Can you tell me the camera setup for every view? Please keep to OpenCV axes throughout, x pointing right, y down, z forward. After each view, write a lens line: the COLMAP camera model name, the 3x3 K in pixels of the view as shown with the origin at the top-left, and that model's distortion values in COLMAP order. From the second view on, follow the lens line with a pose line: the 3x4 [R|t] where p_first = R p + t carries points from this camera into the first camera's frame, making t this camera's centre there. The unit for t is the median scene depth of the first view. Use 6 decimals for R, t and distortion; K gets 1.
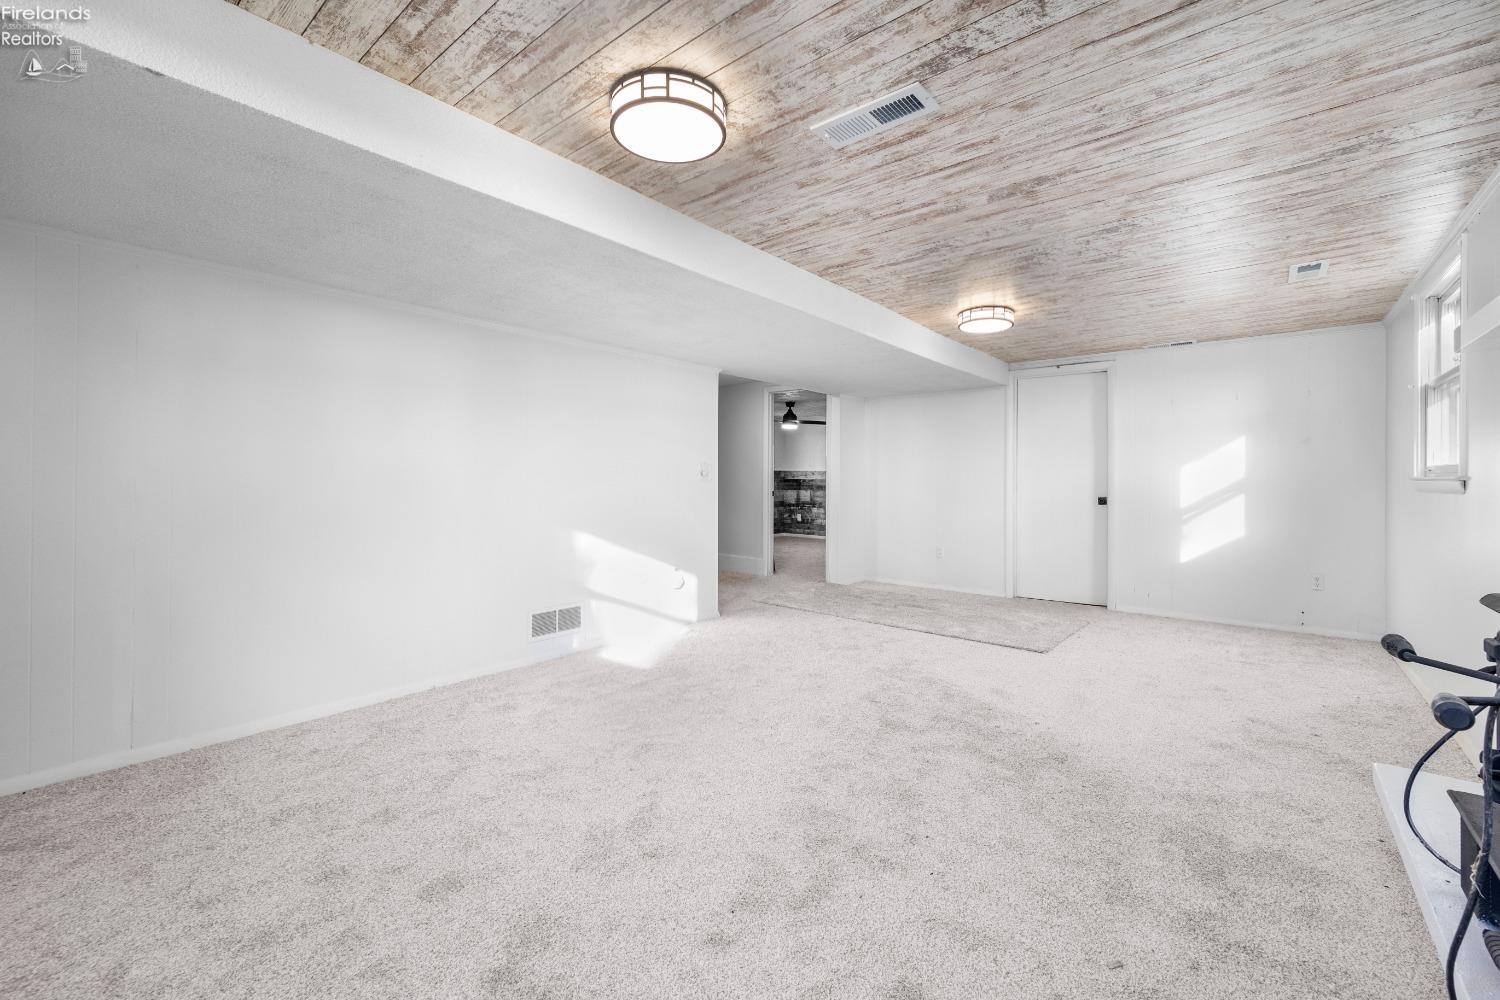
lens RADIAL K [[623.5, 0, 735.9], [0, 623.5, 487.6], [0, 0, 1]] dist [0.001321, 0.000601]
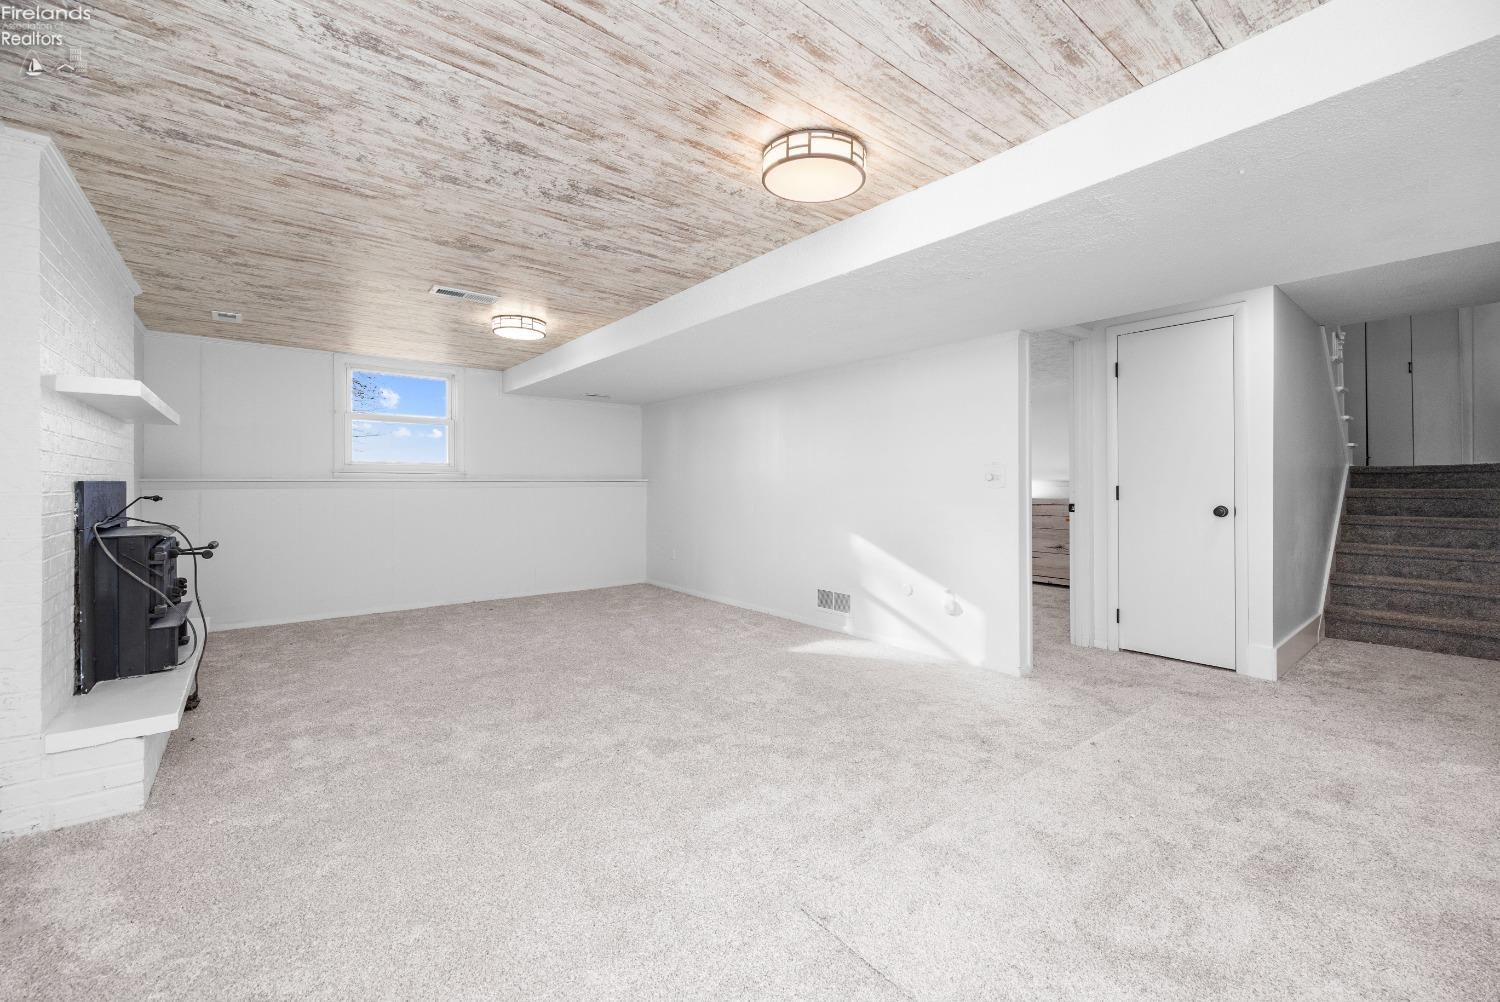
lens RADIAL K [[619.8, 0, 768.6], [0, 619.8, 490.5], [0, 0, 1]] dist [0.000352, -0.000080]
pose [[-0.176663, 0.008645, -0.984233, 1.110939], [-0.015472, 0.999813, 0.011558, -0.016926], [0.984150, 0.017270, -0.176496, 1.301779]]
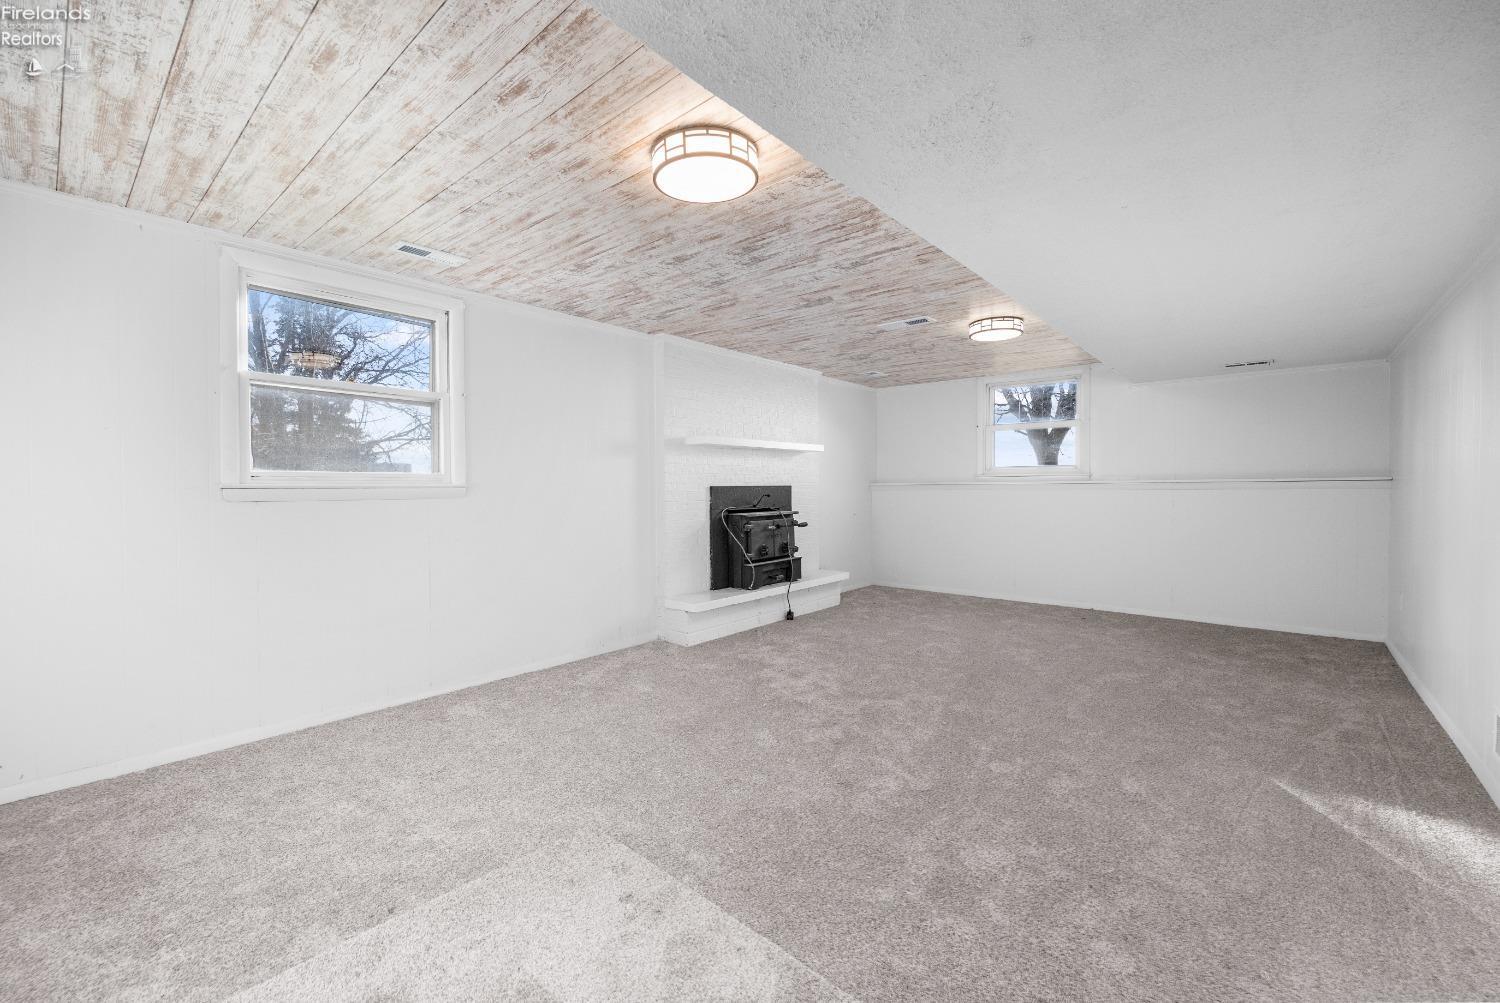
lens RADIAL K [[606.5, 0, 731.1], [0, 606.5, 505.1], [0, 0, 1]] dist [0.001041, 0.000043]
pose [[-0.999623, -0.000835, 0.027441, 0.451098], [0.000439, 0.998923, 0.046399, -0.027485], [-0.027450, 0.046393, -0.998546, 1.840856]]
